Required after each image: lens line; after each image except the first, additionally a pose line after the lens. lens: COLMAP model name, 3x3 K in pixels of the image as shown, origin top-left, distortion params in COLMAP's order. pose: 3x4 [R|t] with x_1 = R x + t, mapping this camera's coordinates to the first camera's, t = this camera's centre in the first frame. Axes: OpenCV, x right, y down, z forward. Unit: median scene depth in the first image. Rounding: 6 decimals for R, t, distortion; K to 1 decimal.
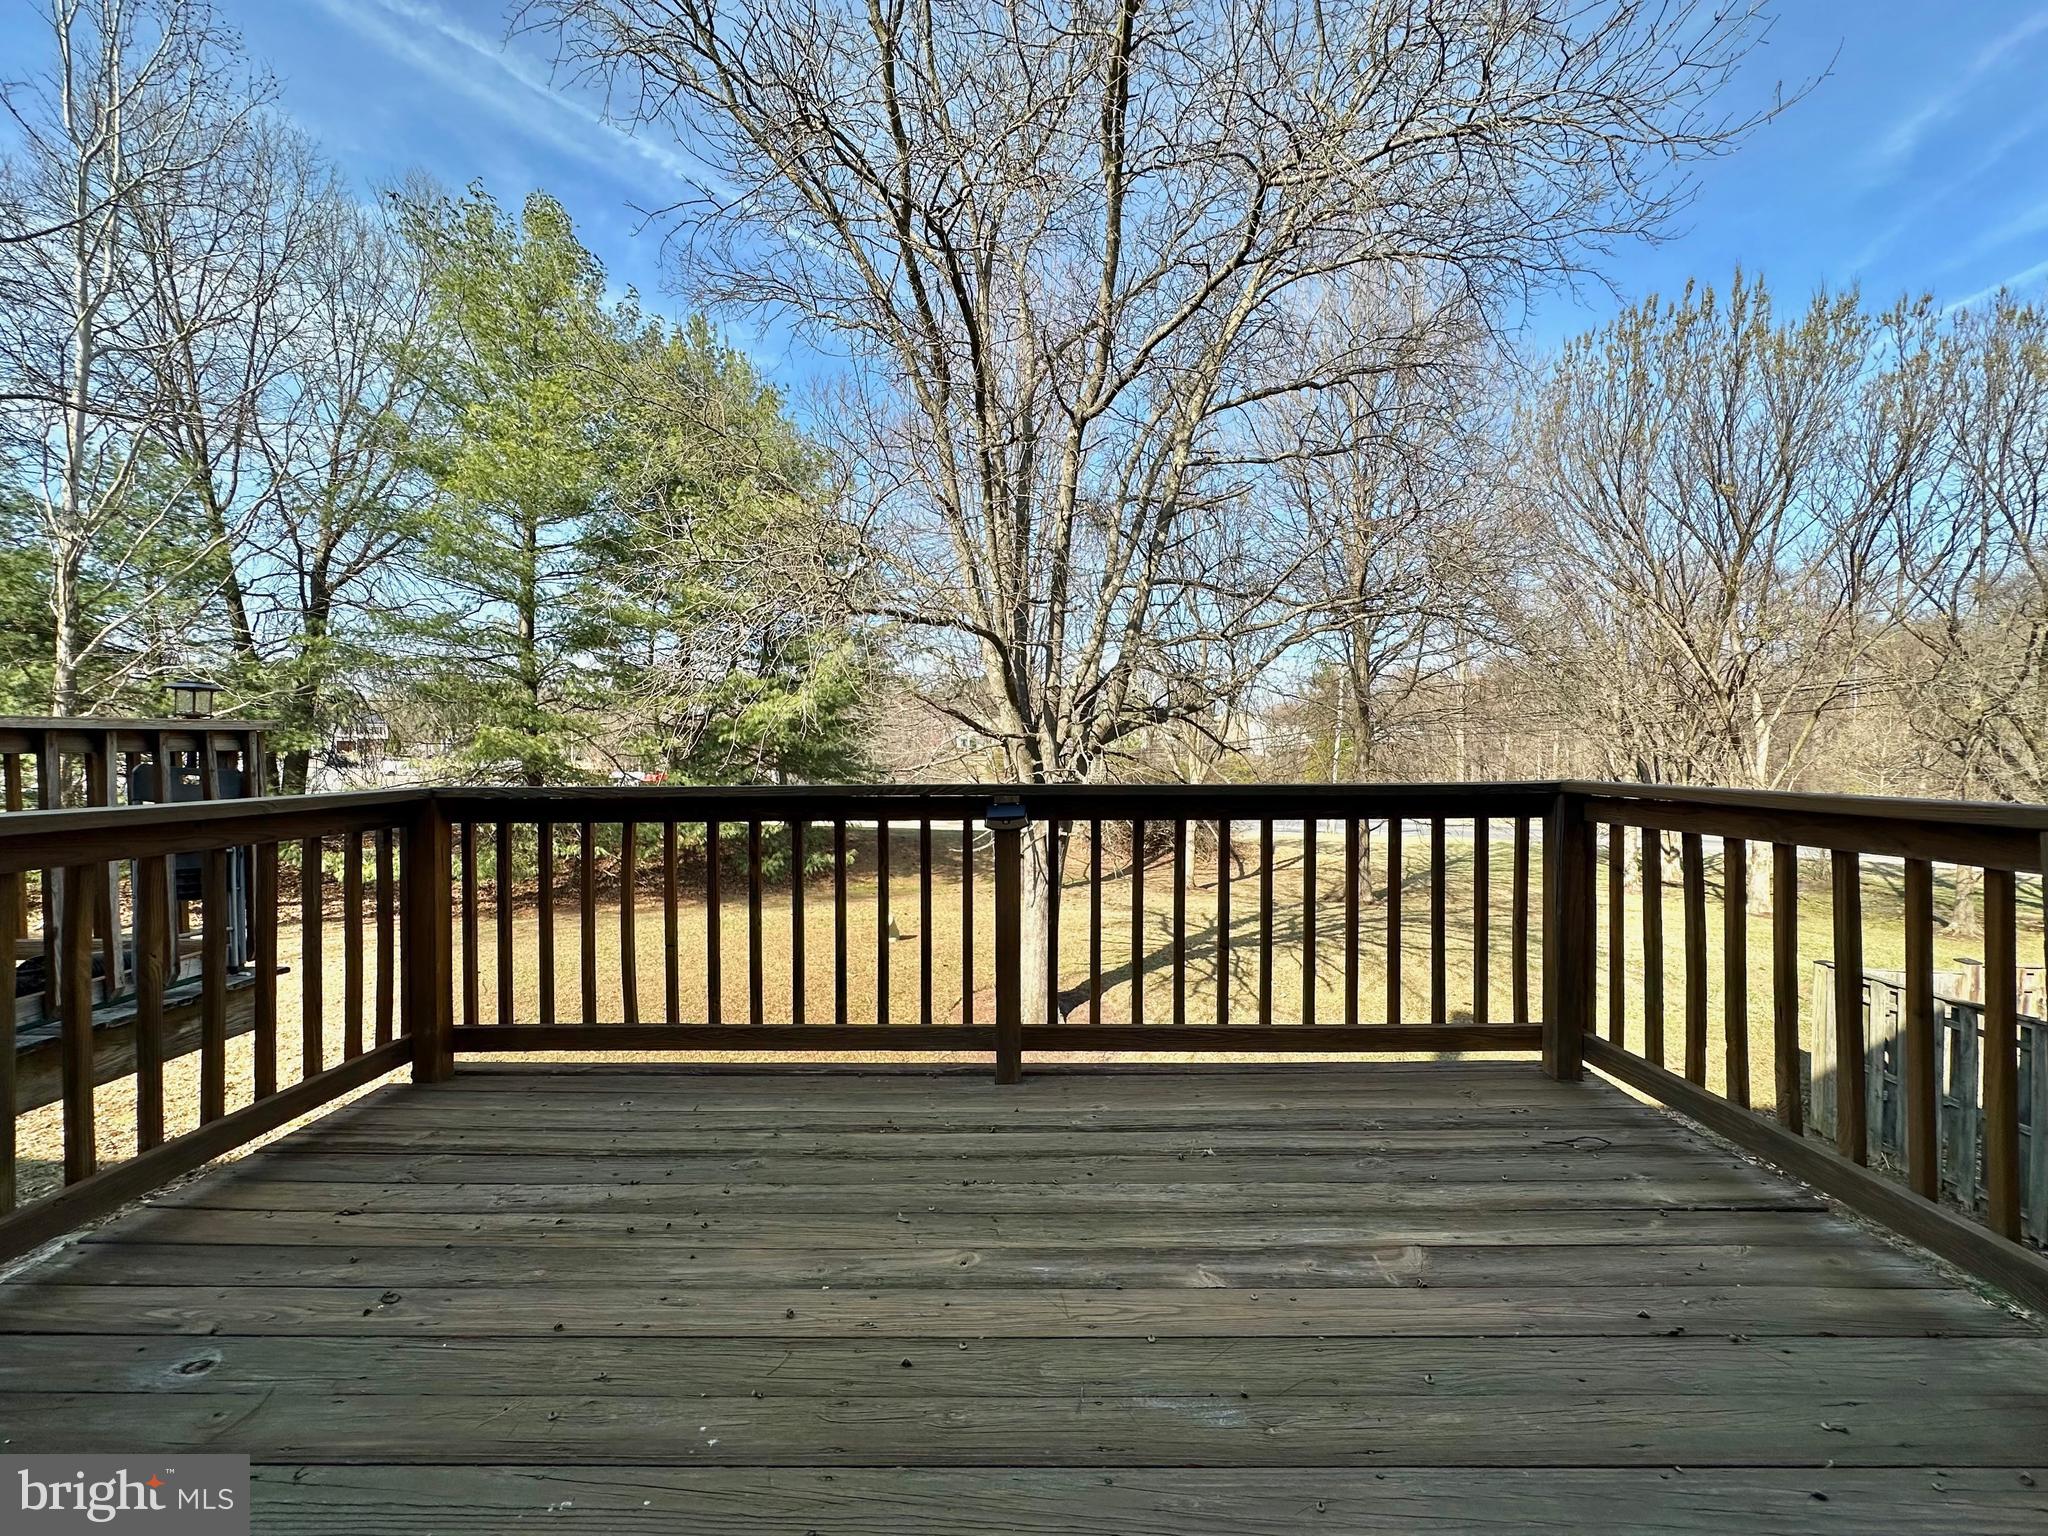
lens RADIAL K [[820.6, 0, 1024.3], [0, 820.6, 760.3], [0, 0, 1]] dist [0.009421, 0.000083]
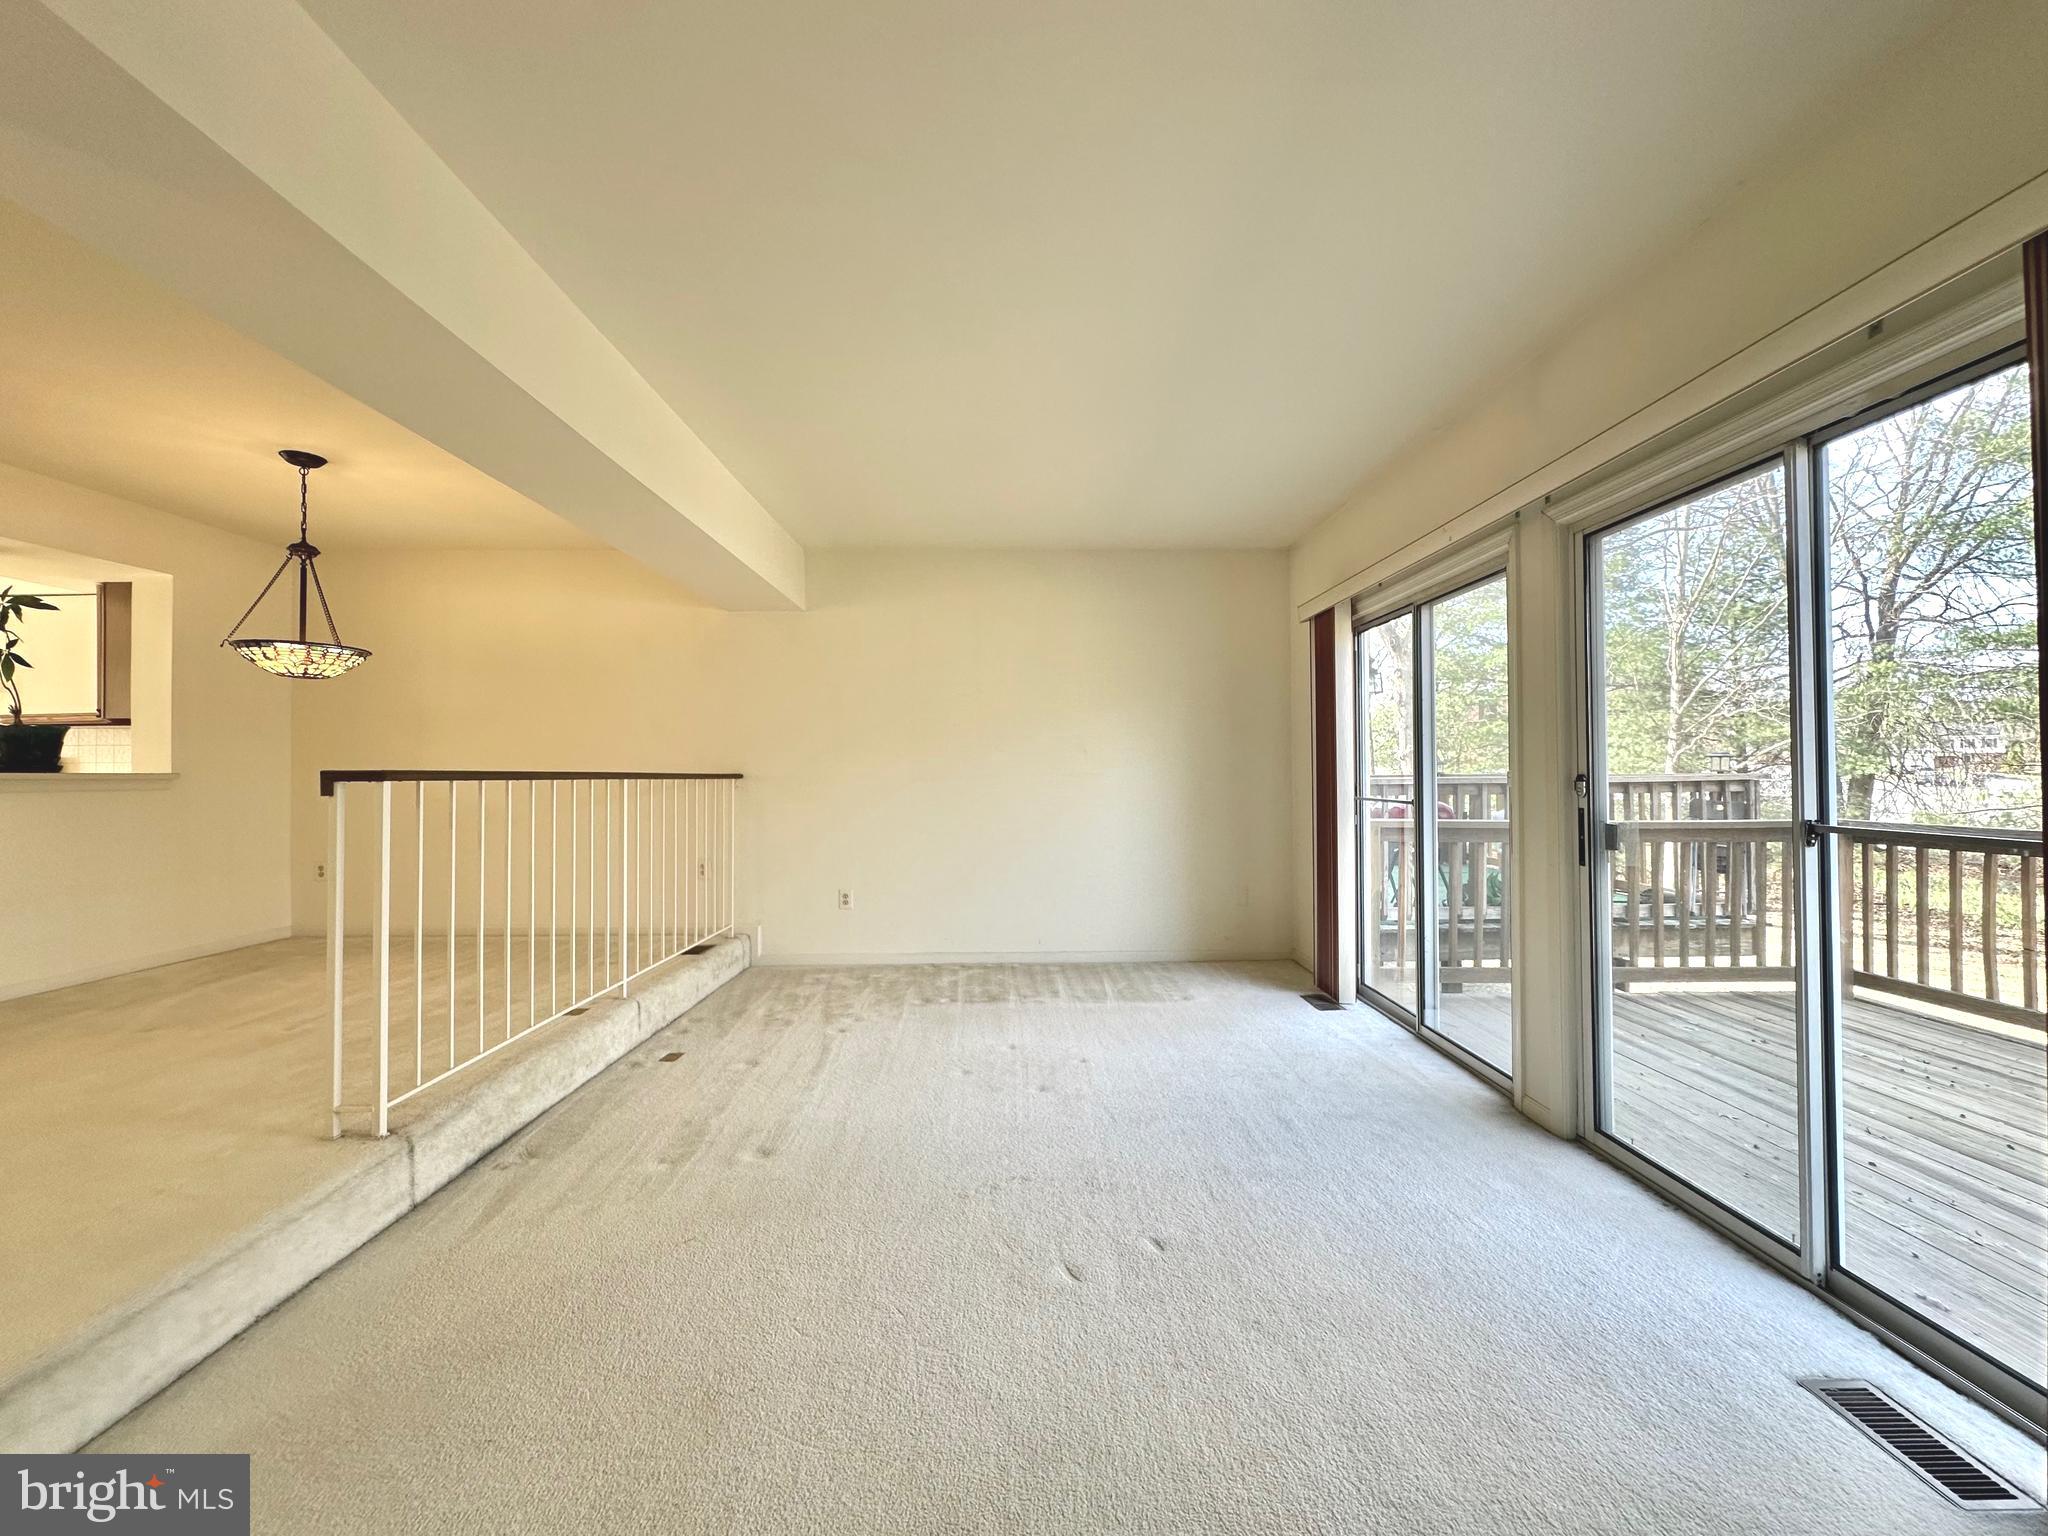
lens RADIAL K [[820.6, 0, 1020.0], [0, 820.6, 768.4], [0, 0, 1]] dist [0.009421, 0.000083]
pose [[0.038116, -0.004768, -0.999262, 0.121793], [-0.004803, 0.999976, -0.004954, -0.007711], [0.999262, 0.004989, 0.038093, -0.096820]]
